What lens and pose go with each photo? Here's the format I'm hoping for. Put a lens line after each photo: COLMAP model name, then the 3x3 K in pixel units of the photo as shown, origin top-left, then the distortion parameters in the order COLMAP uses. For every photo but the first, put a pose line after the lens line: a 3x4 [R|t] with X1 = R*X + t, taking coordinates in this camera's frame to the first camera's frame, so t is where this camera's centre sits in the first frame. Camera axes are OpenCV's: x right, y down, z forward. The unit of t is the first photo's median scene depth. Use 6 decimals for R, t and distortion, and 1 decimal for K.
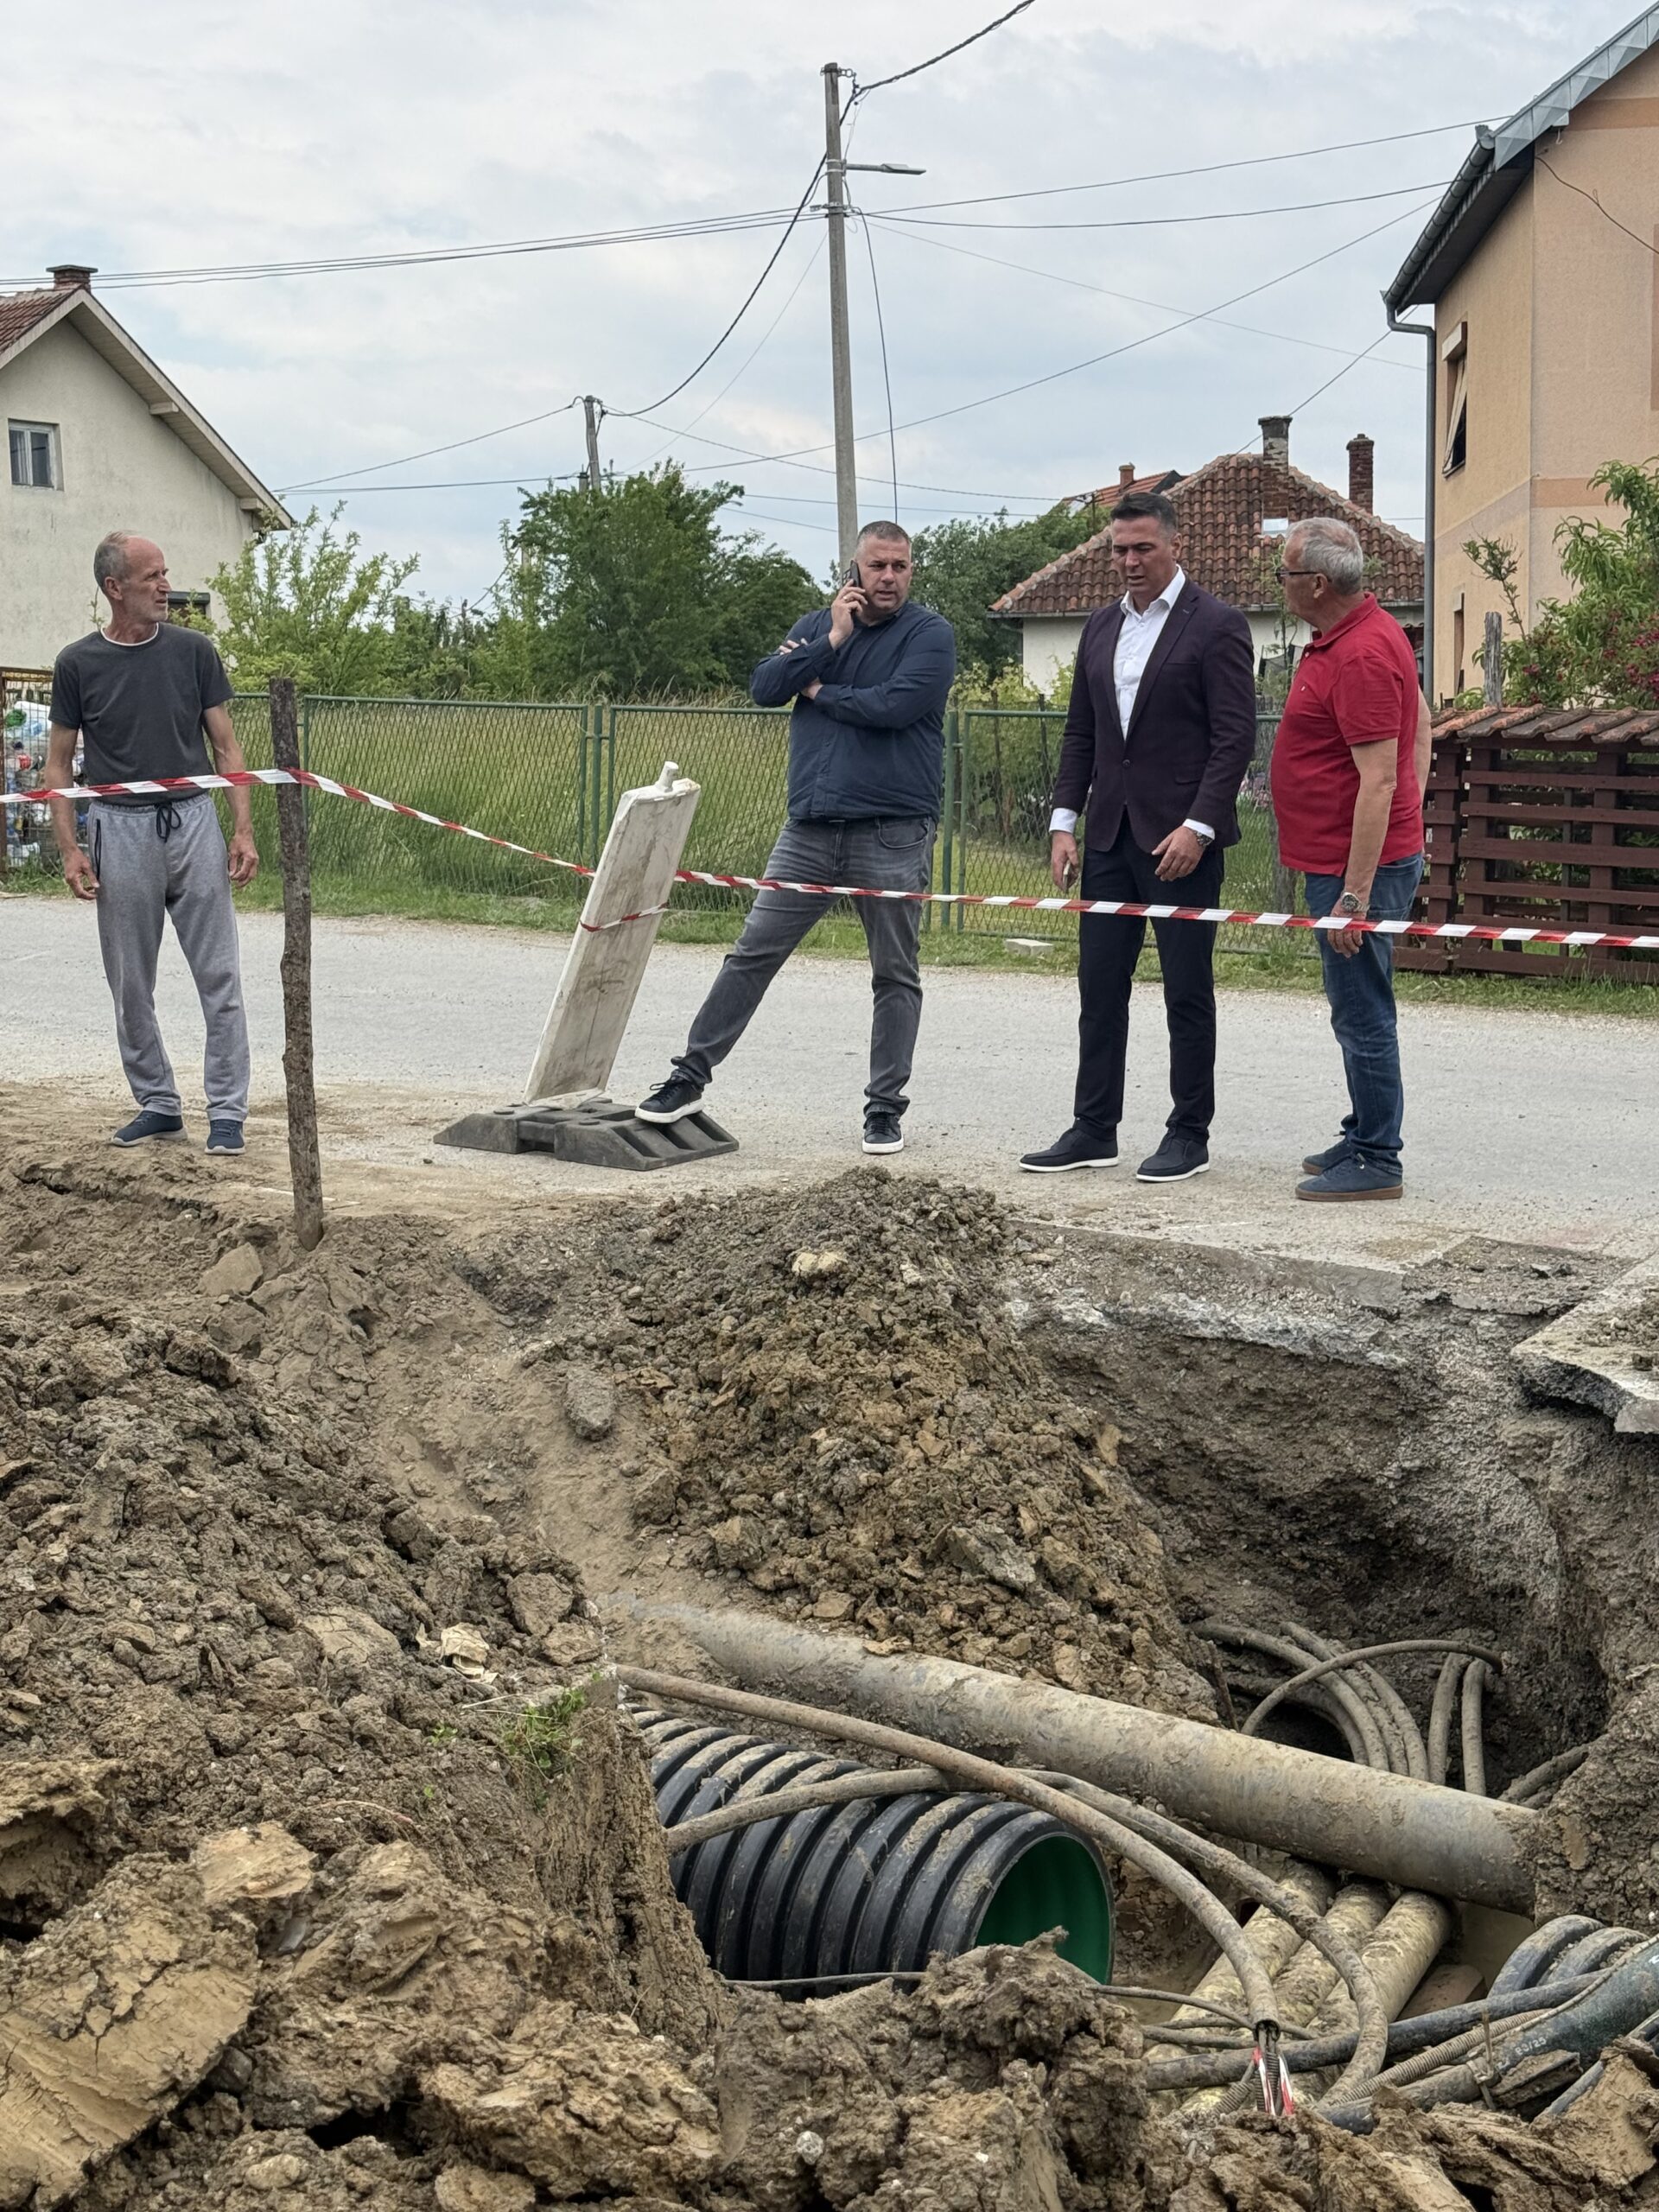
lens RADIAL K [[3109.4, 0, 829.5], [0, 3109.4, 1106.0], [0, 0, 1]] dist [0.136224, -0.163319]
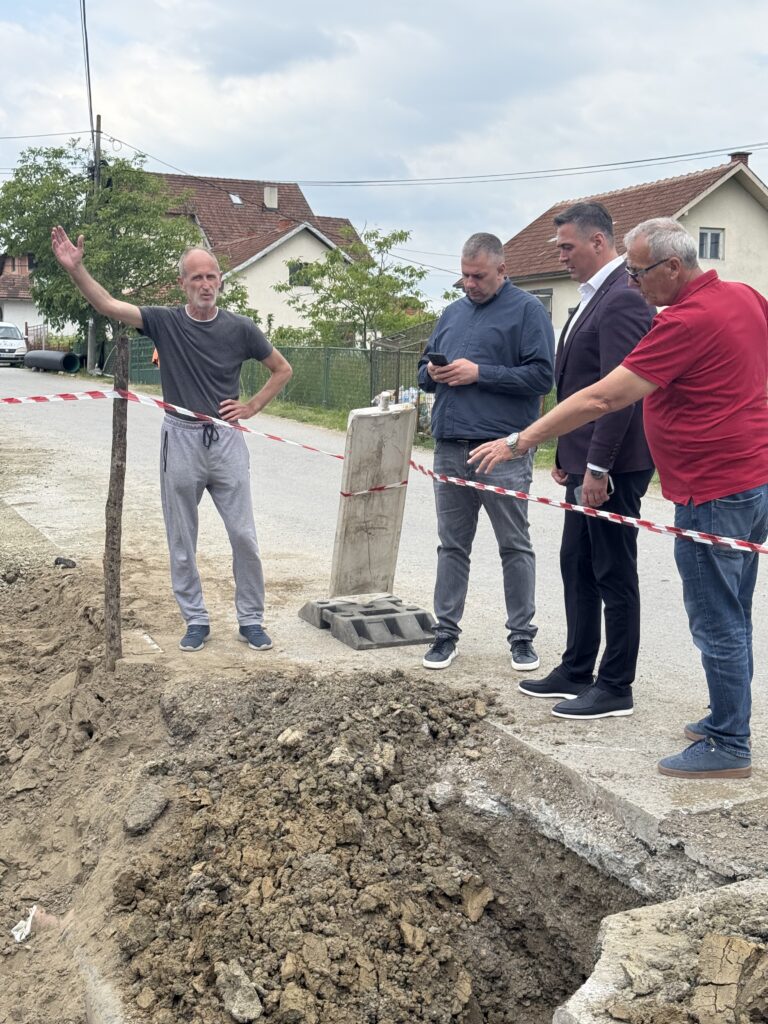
lens RADIAL K [[1421.0, 0, 385.5], [0, 1421.0, 510.6], [0, 0, 1]] dist [0.127523, -0.046260]
pose [[0.854766, 0.067275, -0.514634, 0.358099], [-0.080270, 0.996769, -0.003021, -0.054563], [0.512768, 0.043892, 0.857405, 0.435538]]
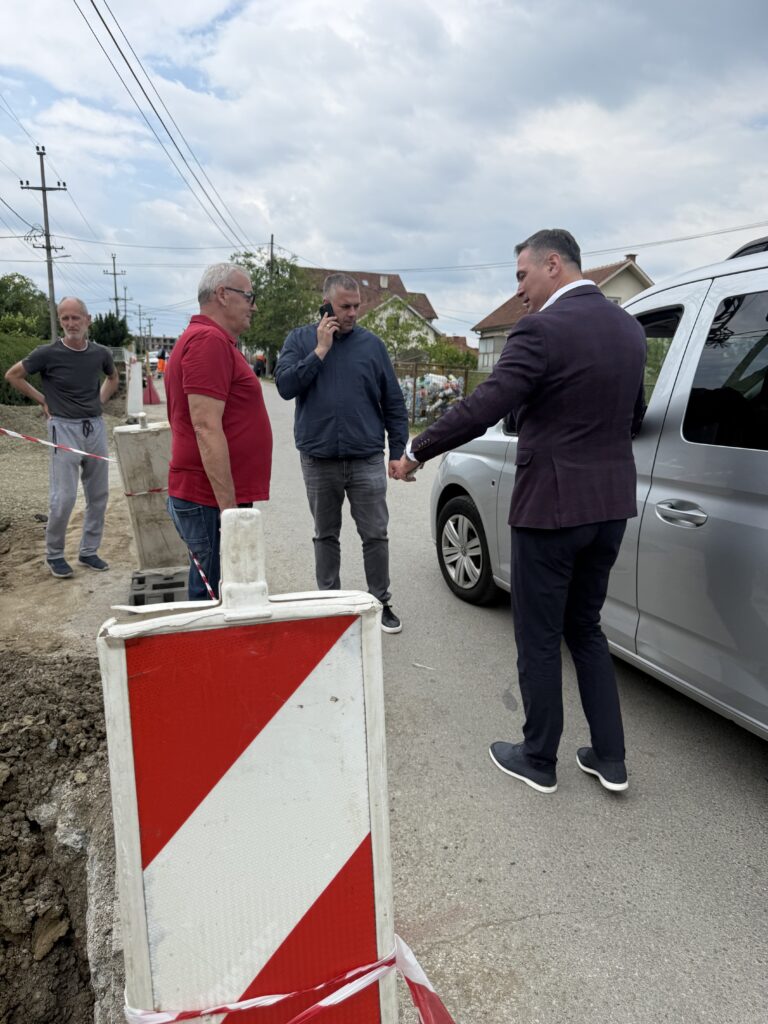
lens RADIAL K [[711.6, 0, 385.5], [0, 711.6, 518.4], [0, 0, 1]] dist [0.024858, -0.001668]
pose [[0.797830, 0.144957, -0.585196, 0.360945], [-0.100973, 0.989082, 0.107341, -0.120971], [0.594366, -0.026551, 0.803756, 0.828885]]
